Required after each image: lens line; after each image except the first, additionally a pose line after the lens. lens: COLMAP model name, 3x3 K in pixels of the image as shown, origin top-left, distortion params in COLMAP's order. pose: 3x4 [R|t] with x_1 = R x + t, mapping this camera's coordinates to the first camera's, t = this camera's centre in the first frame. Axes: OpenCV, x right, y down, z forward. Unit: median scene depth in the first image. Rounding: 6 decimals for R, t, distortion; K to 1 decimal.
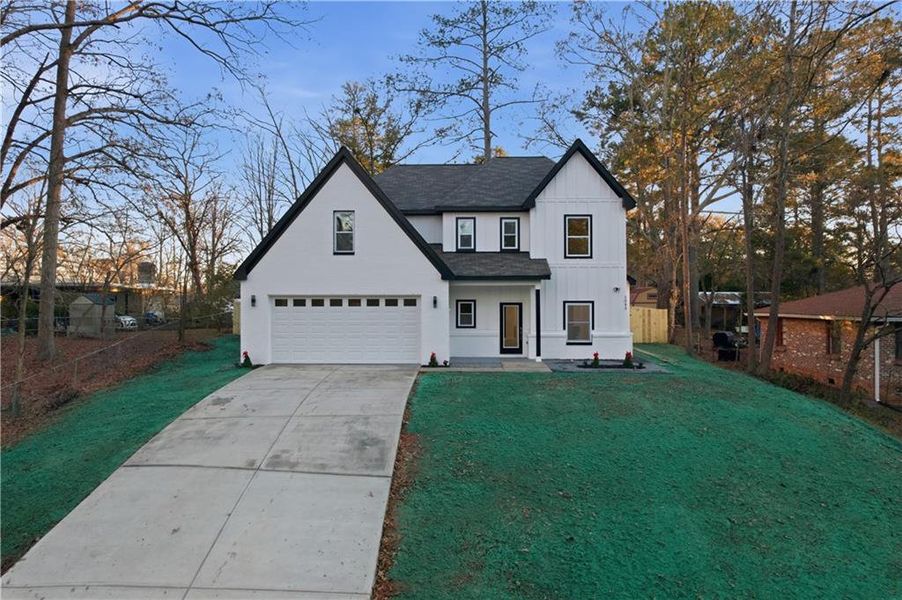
lens RADIAL K [[581.5, 0, 452.7], [0, 581.5, 297.3], [0, 0, 1]] dist [-0.070194, 0.062473]
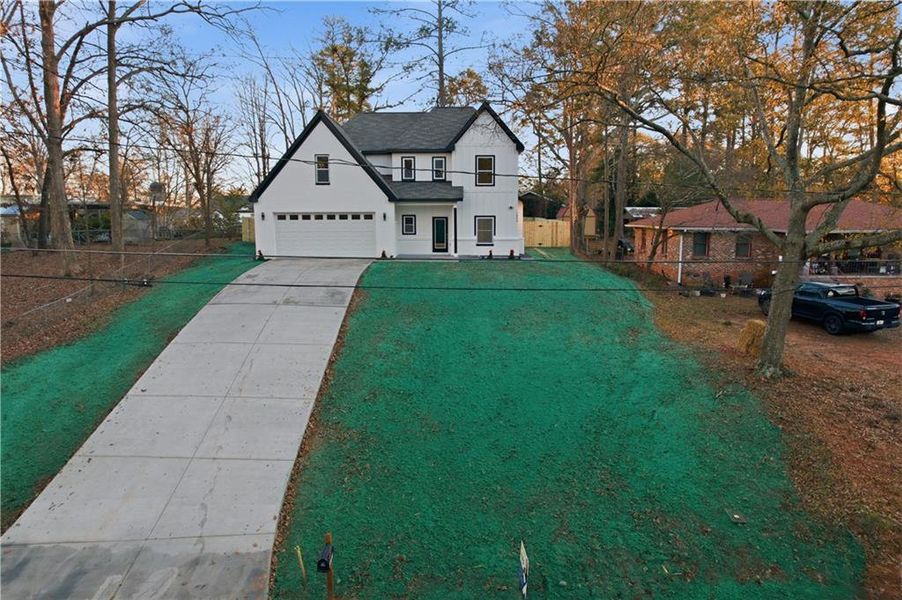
lens RADIAL K [[581.5, 0, 452.7], [0, 581.5, 297.3], [0, 0, 1]] dist [-0.070194, 0.062473]
pose [[0.999838, -0.003197, 0.017740, 0.109038], [0.000517, 0.988826, 0.149071, -0.008224], [-0.018018, -0.149038, 0.988667, -0.475050]]
